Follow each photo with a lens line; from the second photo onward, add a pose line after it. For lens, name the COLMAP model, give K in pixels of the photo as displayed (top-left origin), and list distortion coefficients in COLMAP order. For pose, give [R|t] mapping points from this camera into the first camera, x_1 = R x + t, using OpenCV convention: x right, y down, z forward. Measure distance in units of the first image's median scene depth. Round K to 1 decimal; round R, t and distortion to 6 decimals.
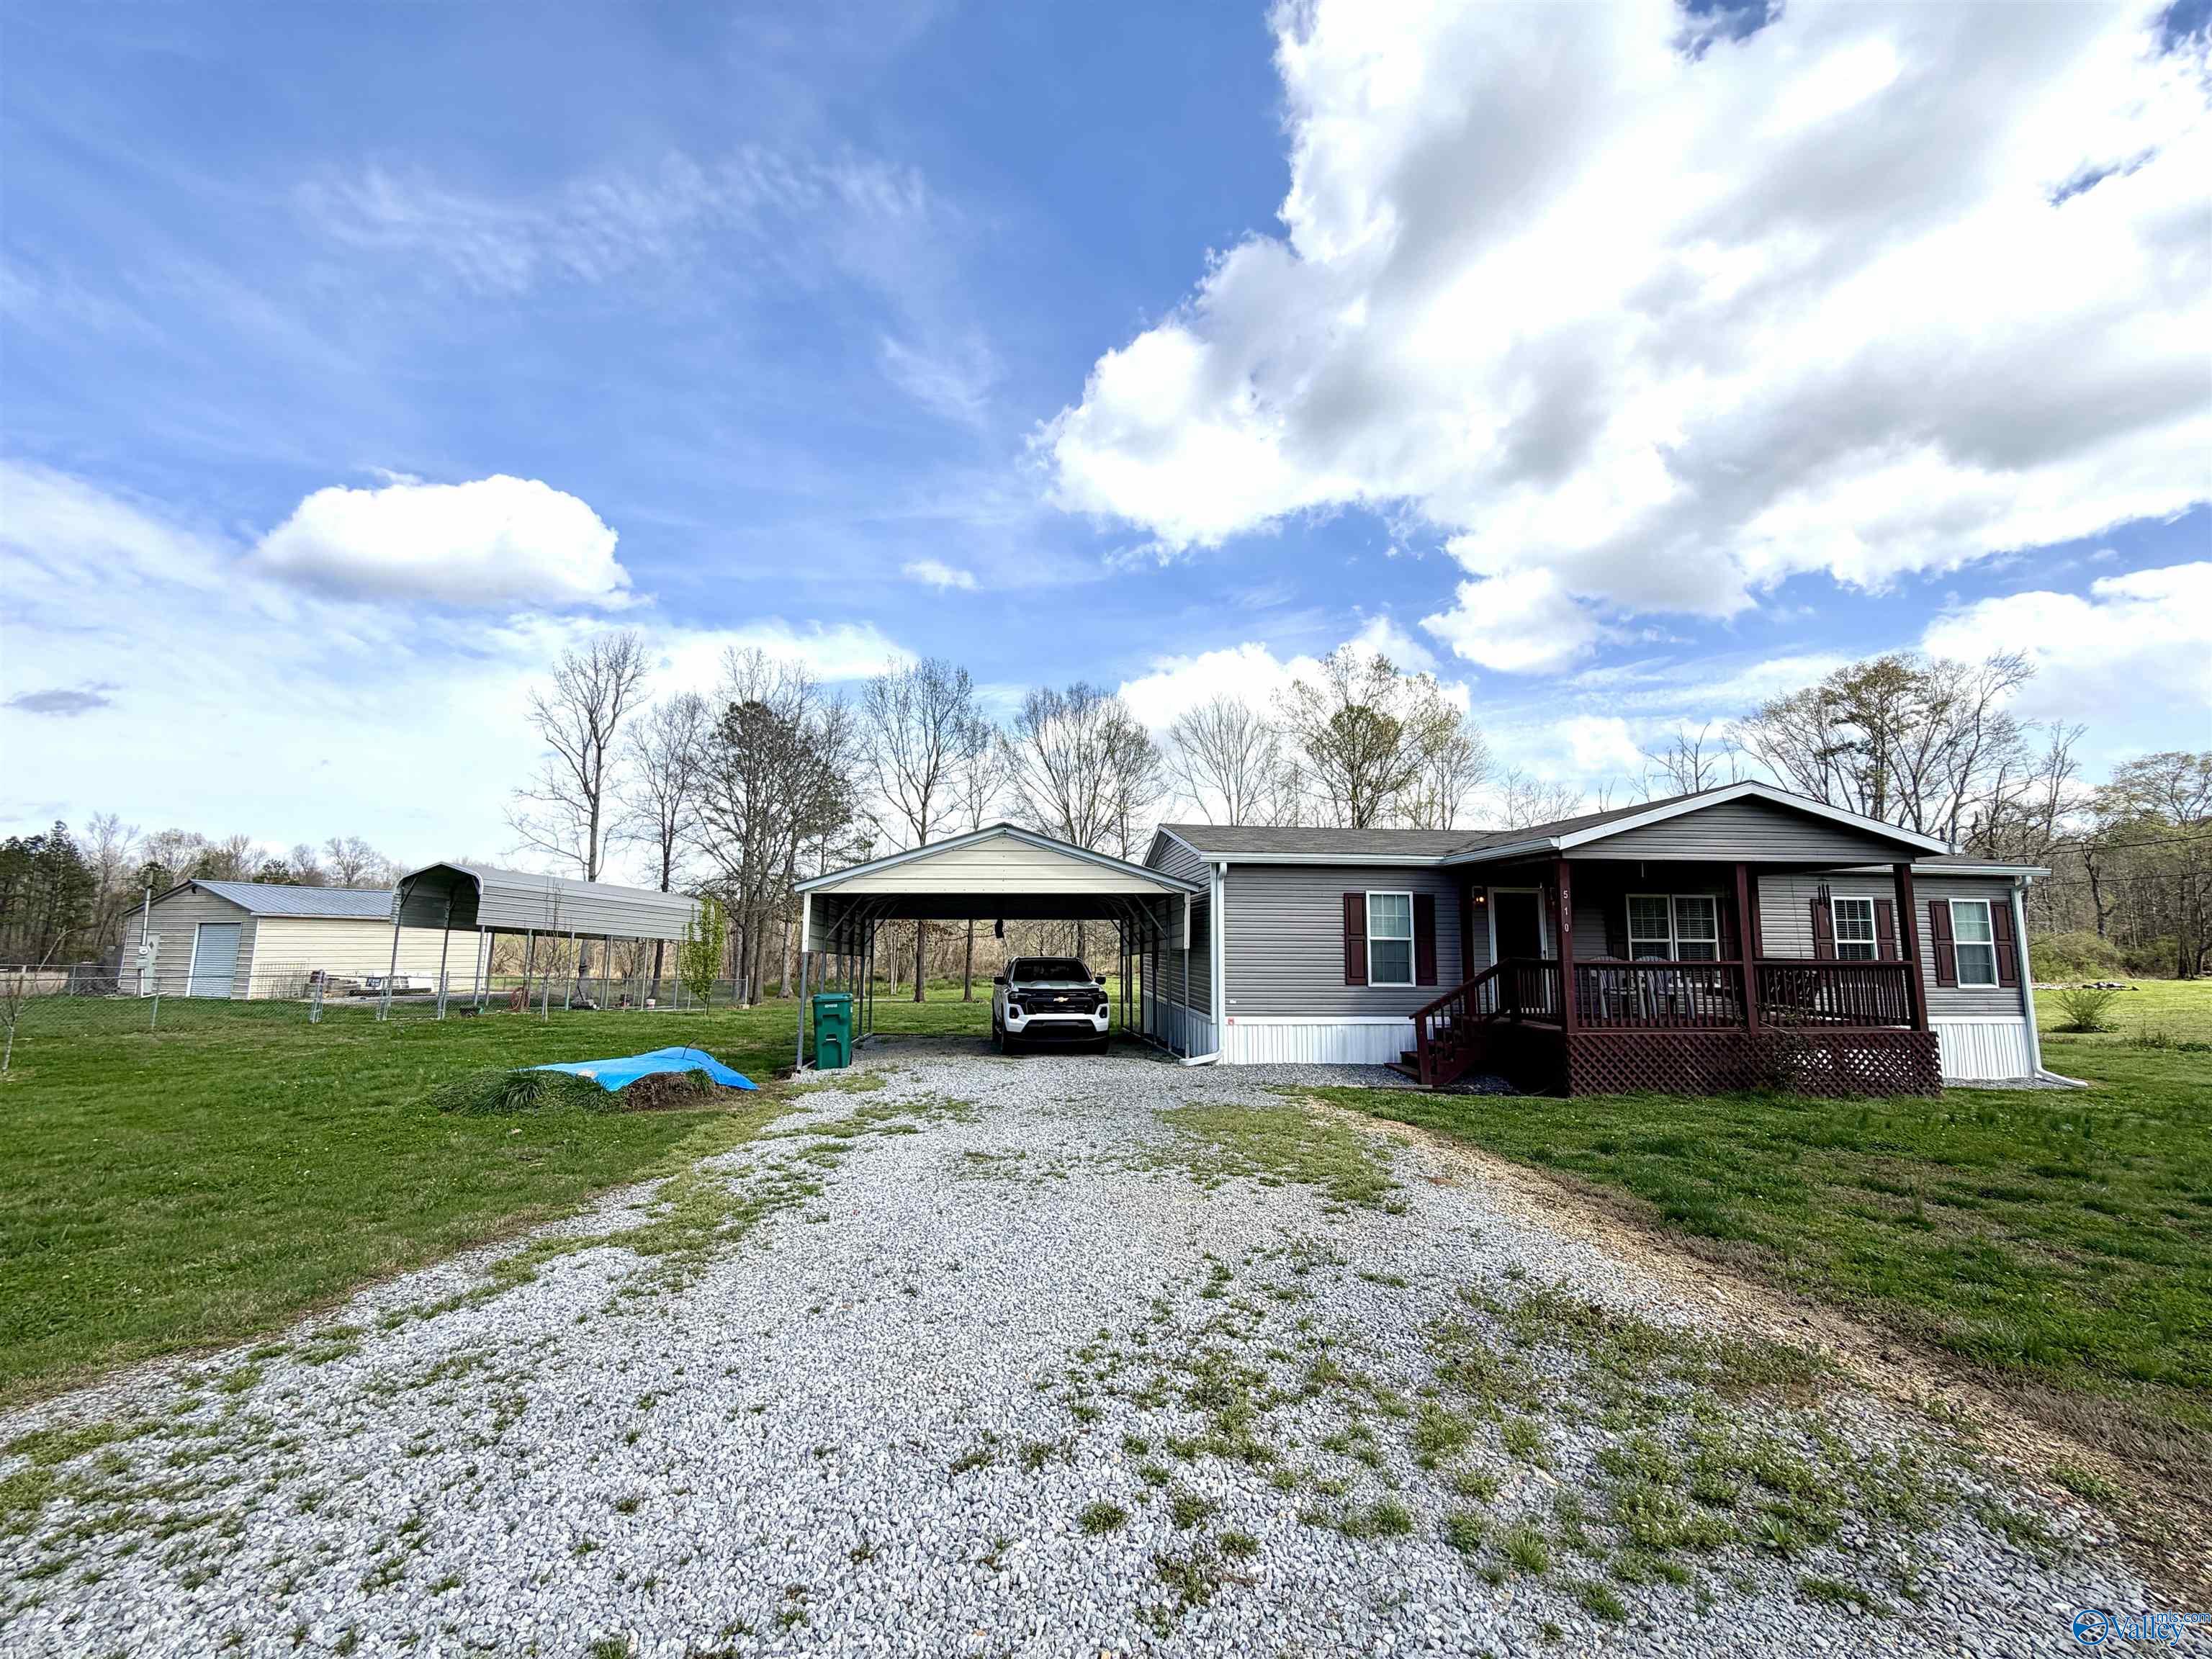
lens RADIAL K [[881.1, 0, 1122.2], [0, 881.1, 835.7], [0, 0, 1]] dist [0.001934, -0.000376]
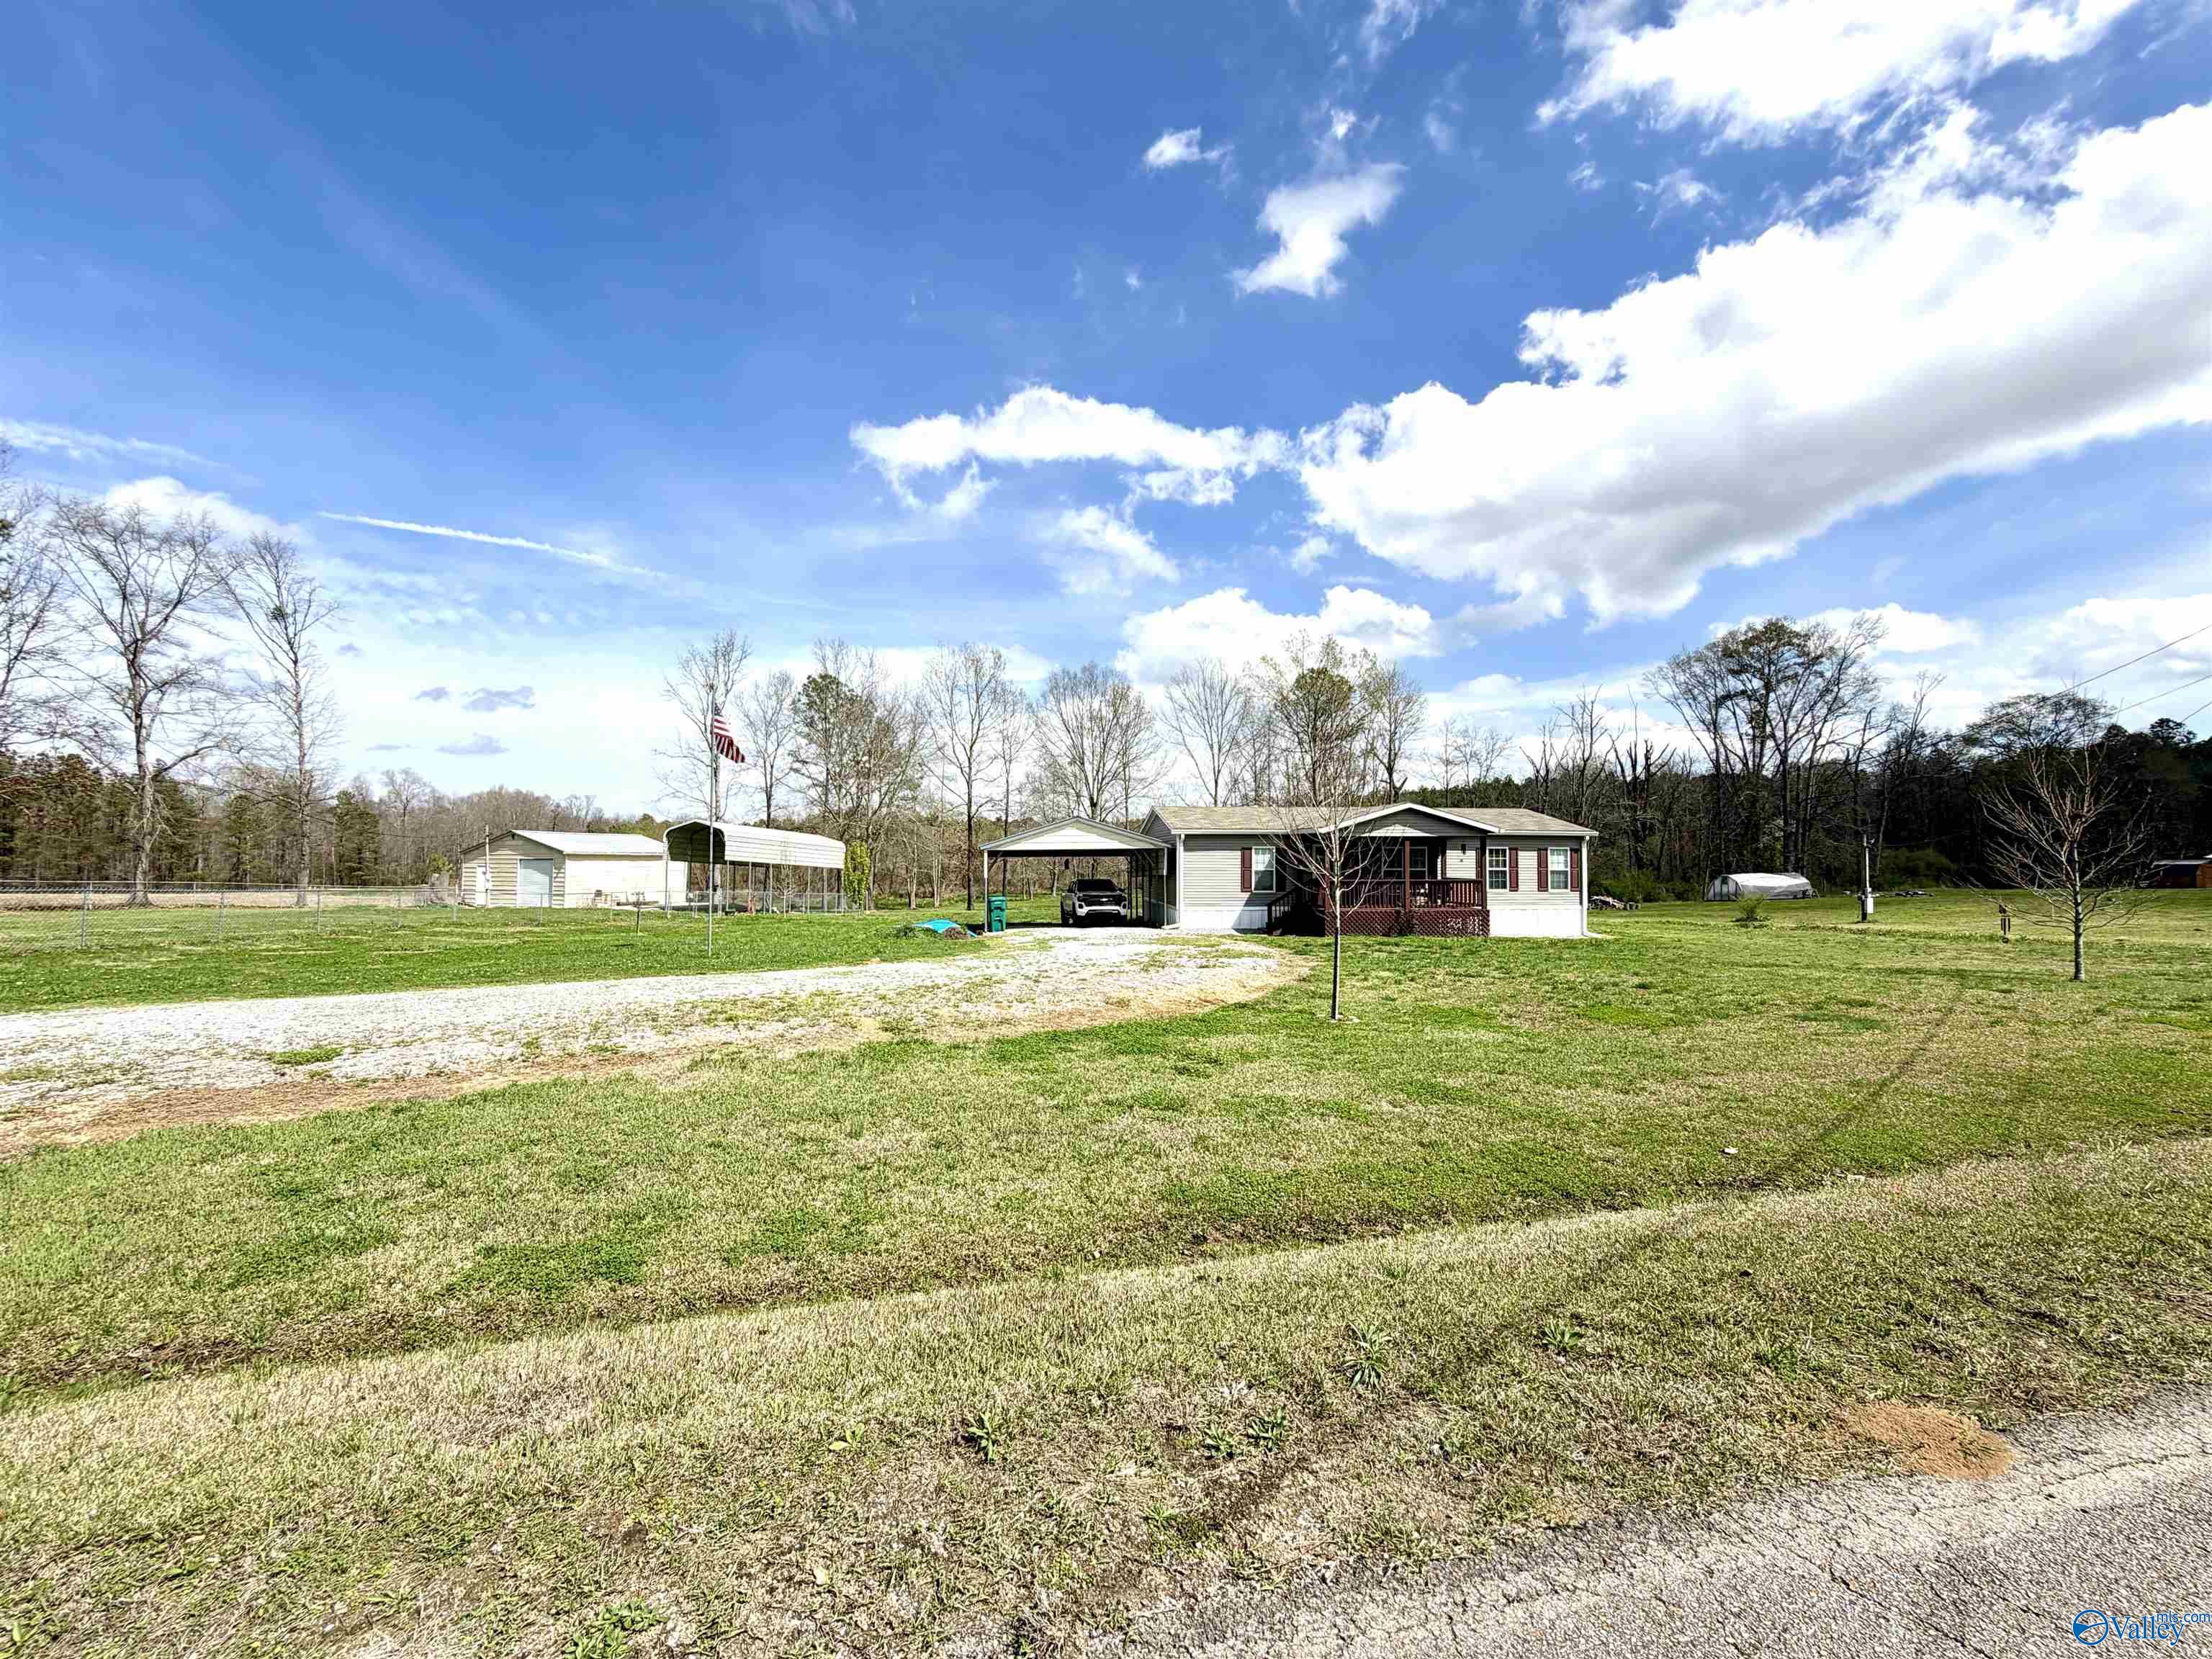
lens RADIAL K [[881.1, 0, 1124.6], [0, 881.1, 842.8], [0, 0, 1]] dist [0.001934, -0.000376]
pose [[0.999956, -0.006069, 0.007222, -0.010541], [0.005308, 0.994862, 0.101101, -0.045082], [-0.007799, -0.101058, 0.994850, -0.302896]]
